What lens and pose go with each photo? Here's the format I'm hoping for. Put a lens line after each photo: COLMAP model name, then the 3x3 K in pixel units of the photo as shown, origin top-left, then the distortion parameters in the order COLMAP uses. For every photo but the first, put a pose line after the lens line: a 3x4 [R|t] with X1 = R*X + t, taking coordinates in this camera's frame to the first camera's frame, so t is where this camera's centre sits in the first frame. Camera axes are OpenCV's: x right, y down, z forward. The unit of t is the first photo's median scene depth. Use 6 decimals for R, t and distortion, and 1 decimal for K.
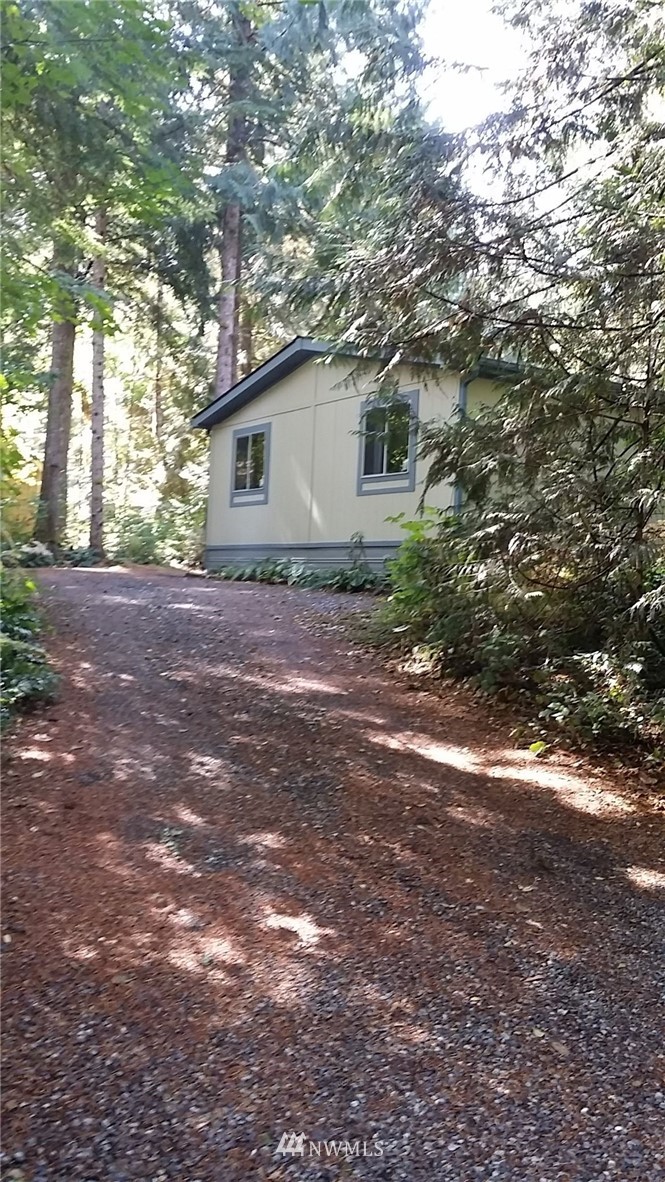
lens RADIAL K [[1075.6, 0, 332.0], [0, 1075.6, 632.1], [0, 0, 1]] dist [0.012282, 0.002761]
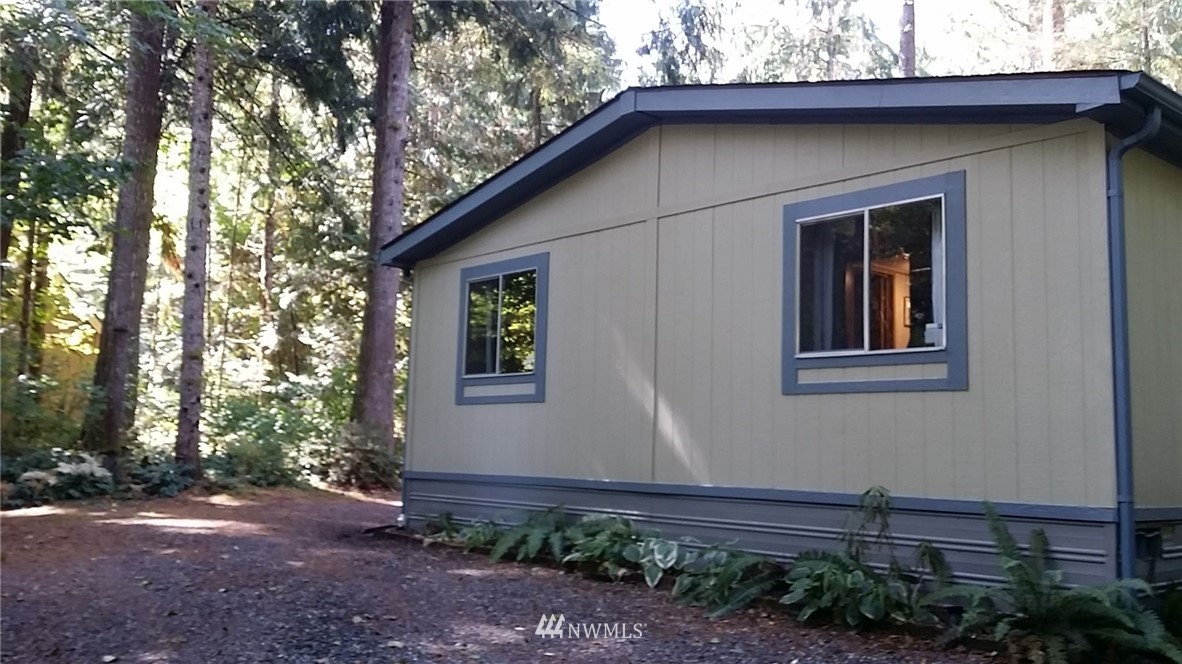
lens RADIAL K [[1064.7, 0, 591.0], [0, 1064.7, 332.0], [0, 0, 1]] dist [0.112497, -0.262022]
pose [[0.986619, -0.003527, 0.163006, -0.080413], [0.027220, 0.989298, -0.143347, -0.050001], [-0.160756, 0.145866, 0.976156, 0.307952]]
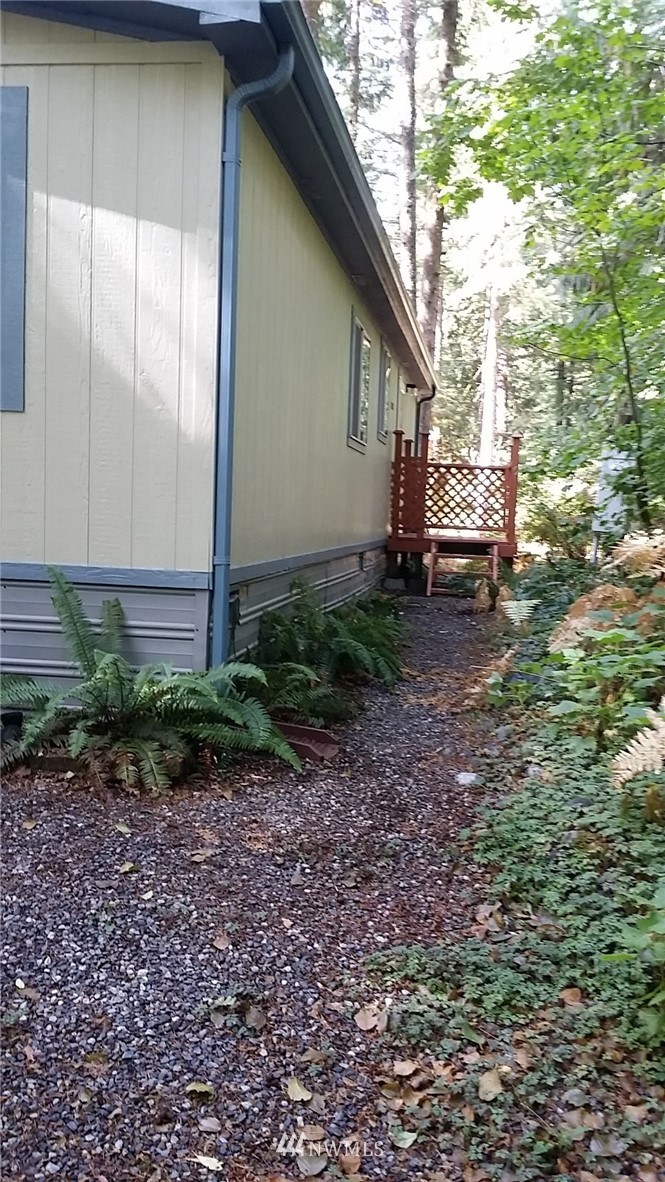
lens RADIAL K [[1064.7, 0, 332.5], [0, 1064.7, 591.0], [0, 0, 1]] dist [0.112497, -0.262022]
pose [[0.643165, -0.093850, 0.759955, -0.061058], [0.023784, 0.994430, 0.102677, -0.057090], [-0.765358, -0.047964, 0.641815, 0.377971]]
